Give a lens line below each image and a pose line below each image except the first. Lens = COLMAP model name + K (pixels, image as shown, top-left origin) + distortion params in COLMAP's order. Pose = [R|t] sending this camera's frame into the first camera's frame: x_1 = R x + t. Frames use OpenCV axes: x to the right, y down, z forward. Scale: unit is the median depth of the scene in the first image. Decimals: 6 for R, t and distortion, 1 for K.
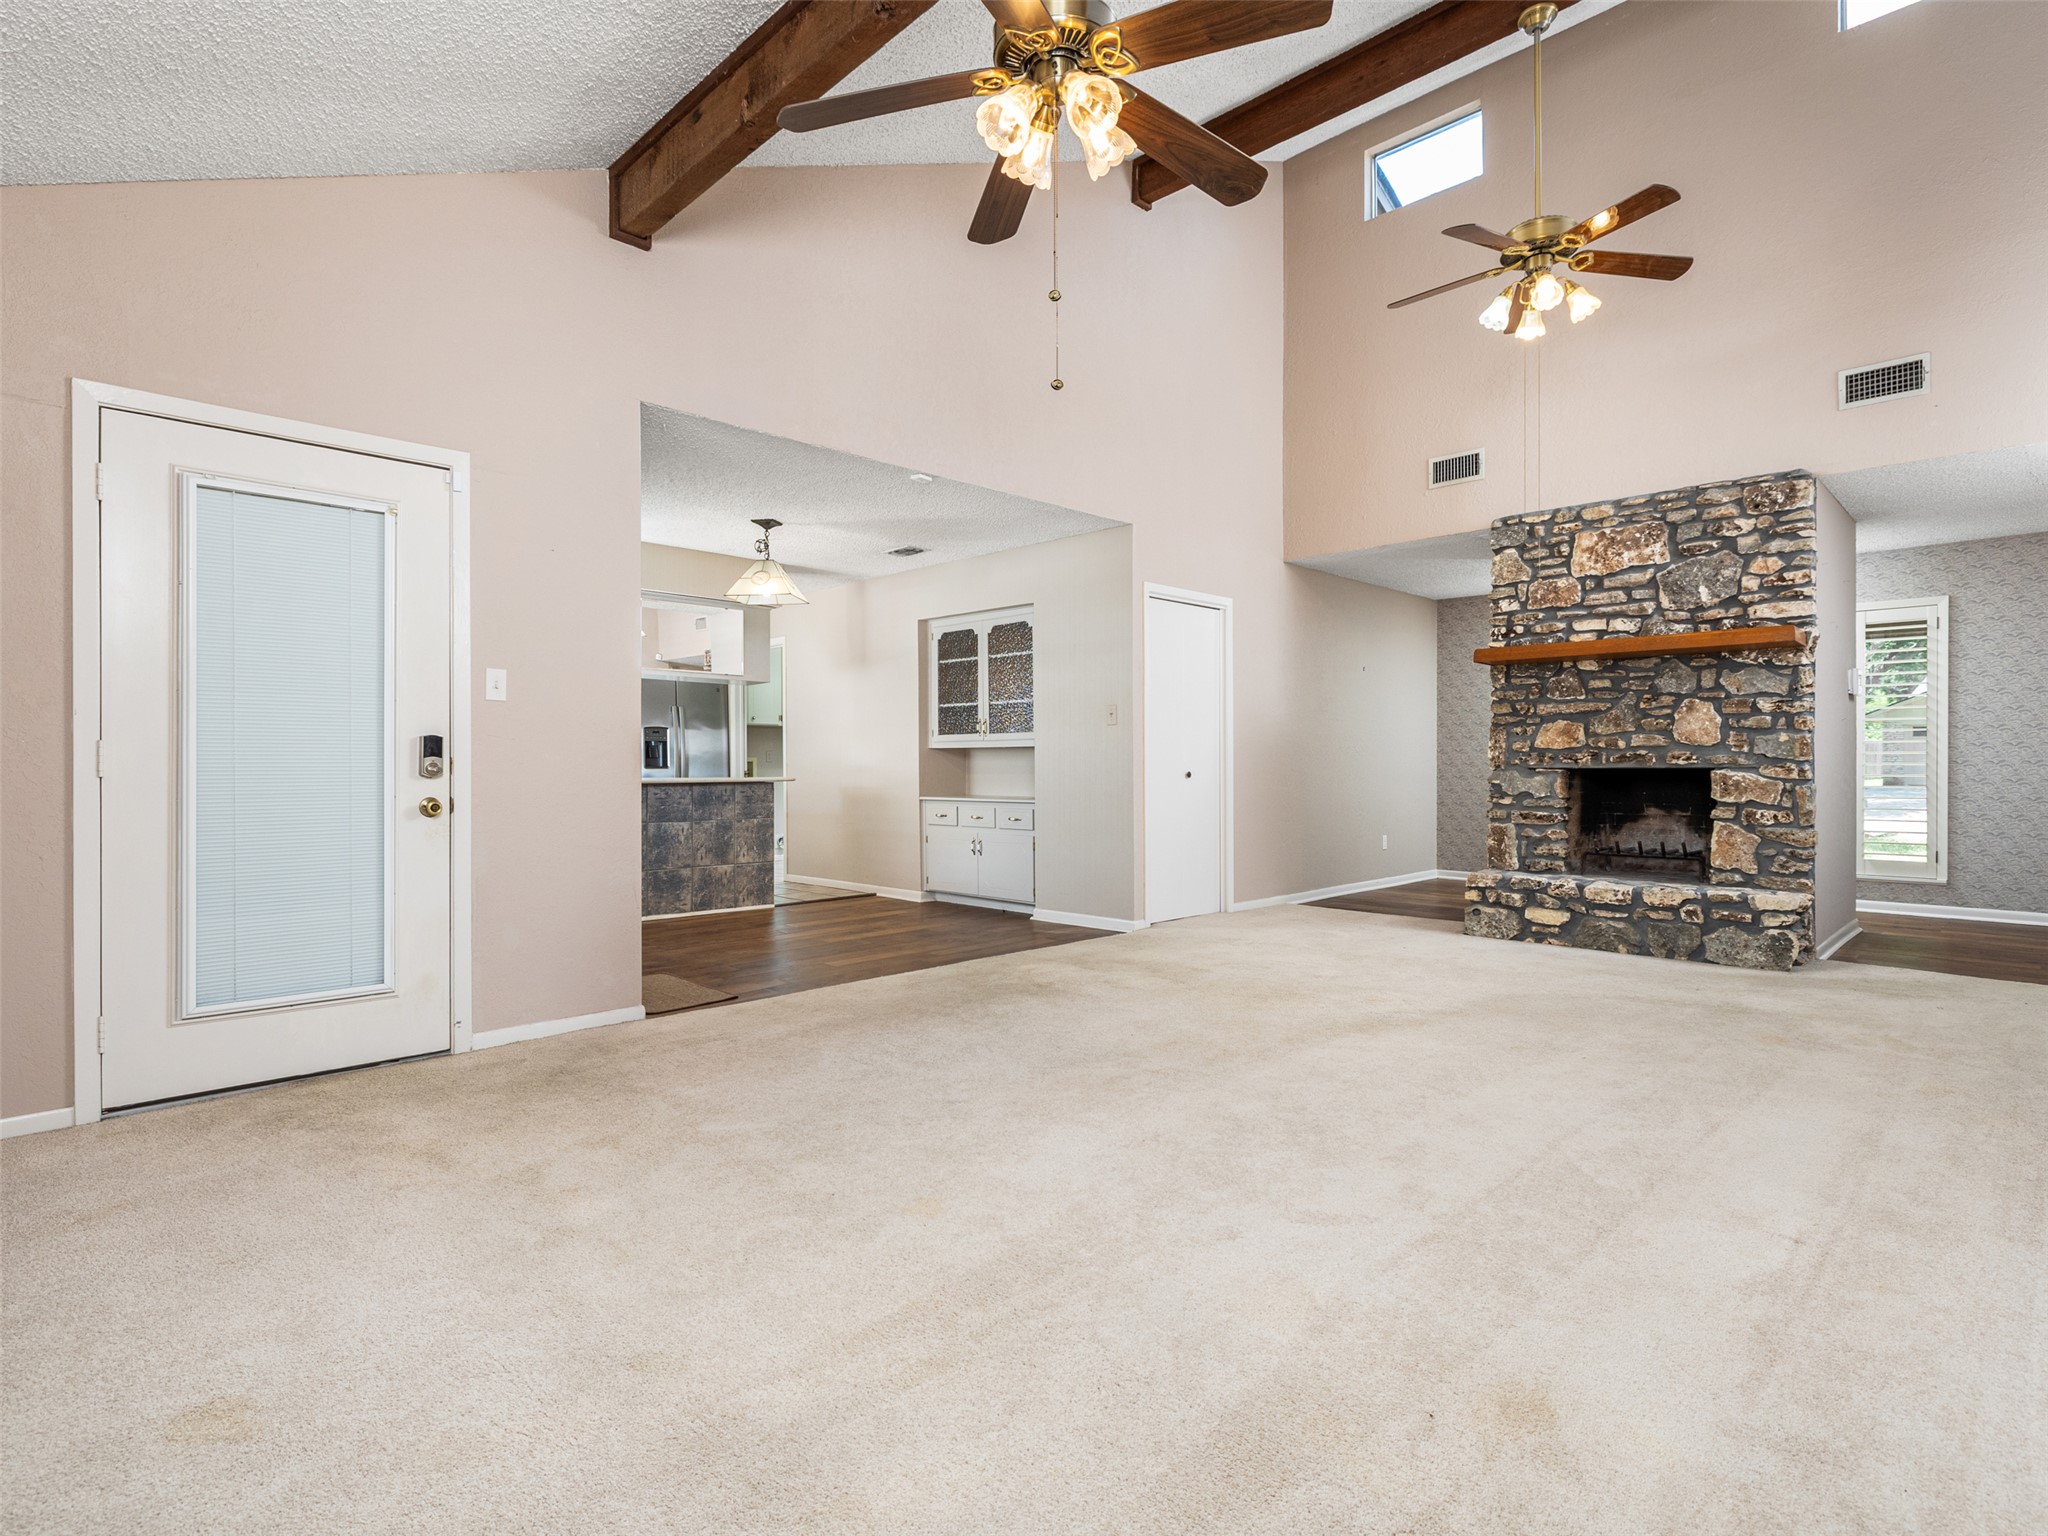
lens RADIAL K [[1047.0, 0, 1011.7], [0, 1047.0, 763.8], [0, 0, 1]] dist [-0.017477, 0.001202]
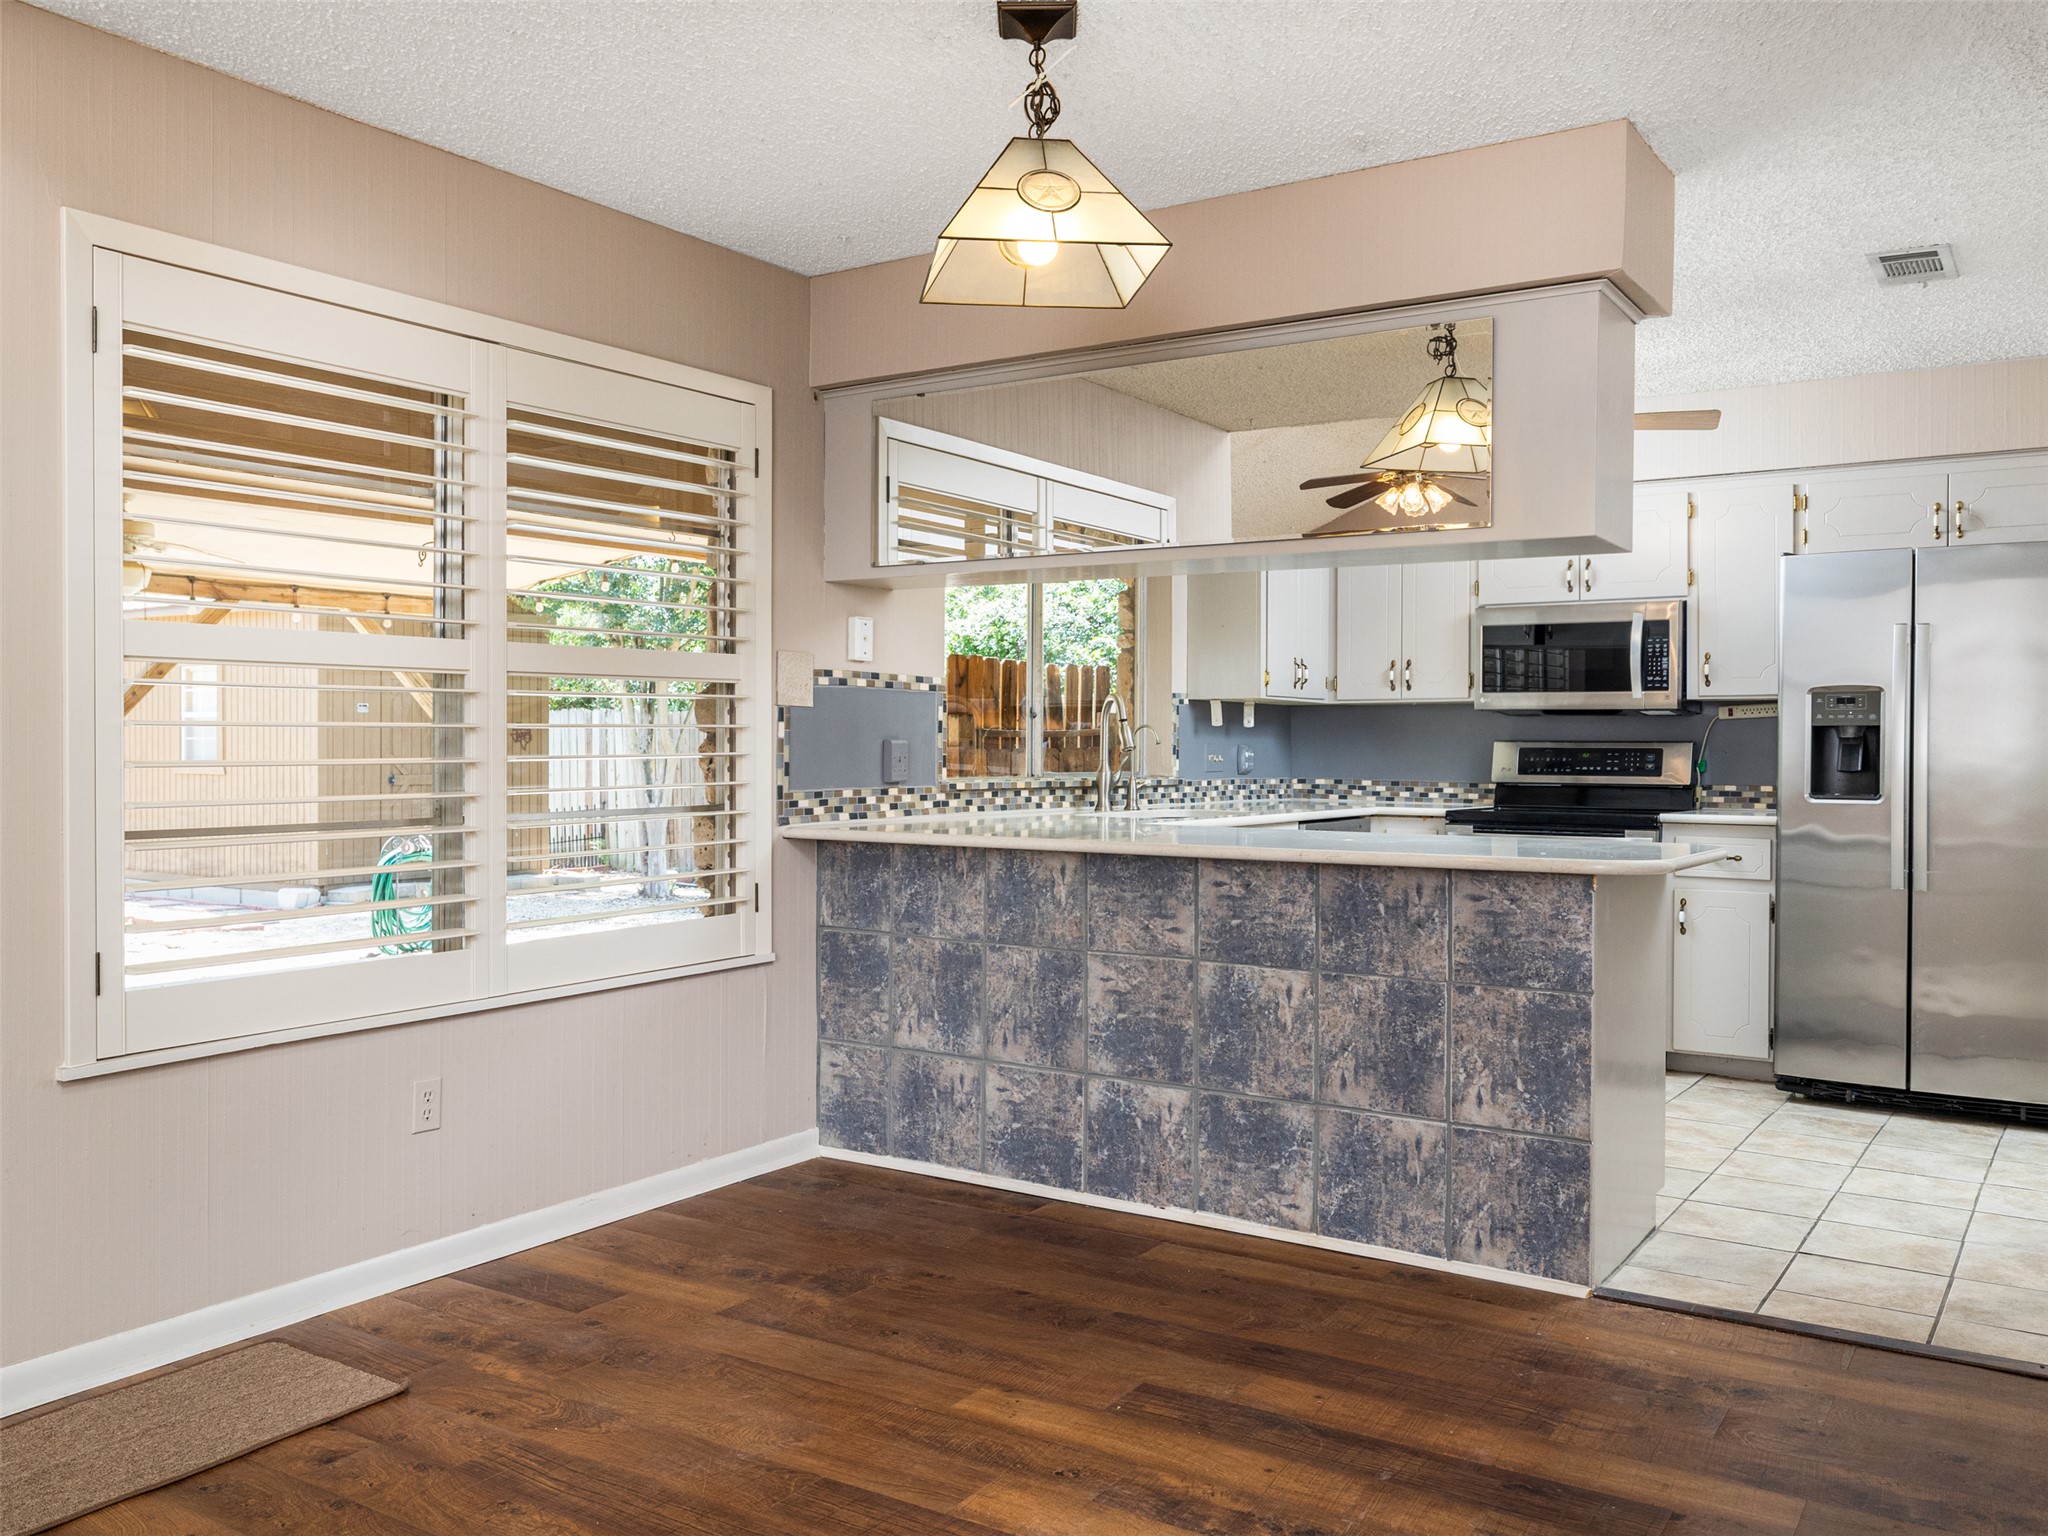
lens RADIAL K [[1651.2, 0, 1016.0], [0, 1651.2, 761.4], [0, 0, 1]] dist [-0.006615, 0.031097]
pose [[0.198510, 0.012906, -0.980014, 0.200730], [-0.001569, 0.999916, 0.012850, -0.020295], [0.980098, -0.001013, 0.198514, 0.775753]]
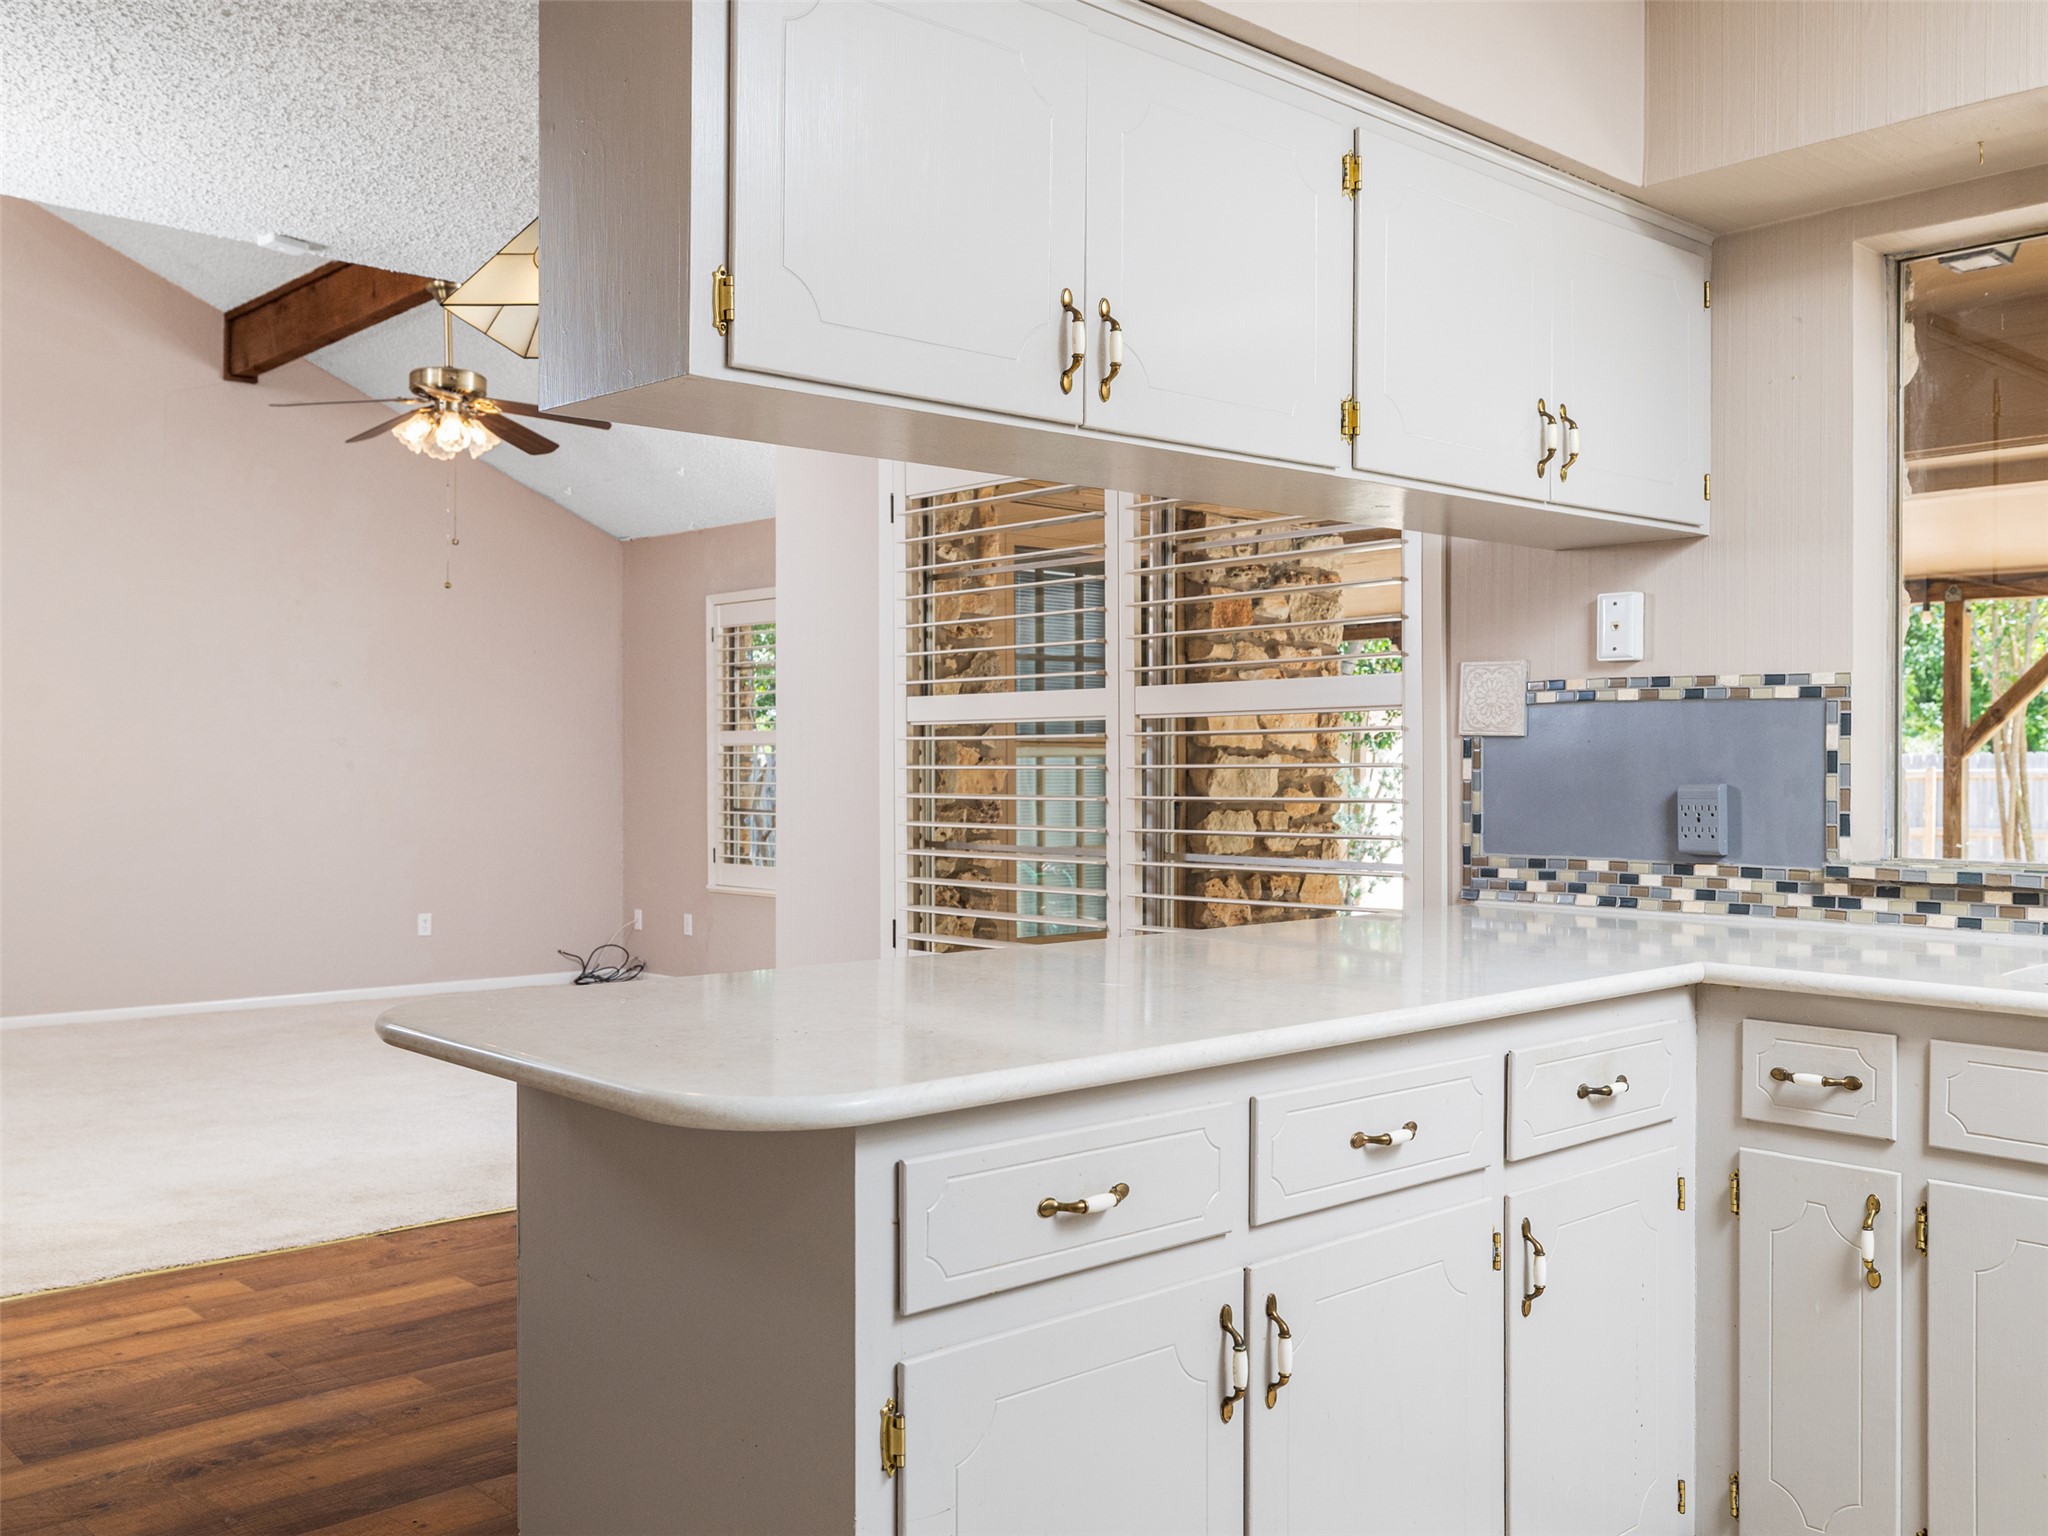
lens RADIAL K [[1790.3, 0, 1021.4], [0, 1790.3, 784.1], [0, 0, 1]] dist [-0.028958, 0.010486]
pose [[-0.999660, -0.002418, 0.025945, -0.322350], [-0.002163, 0.999949, 0.009878, -0.024559], [-0.025967, 0.009819, -0.999615, 1.312700]]
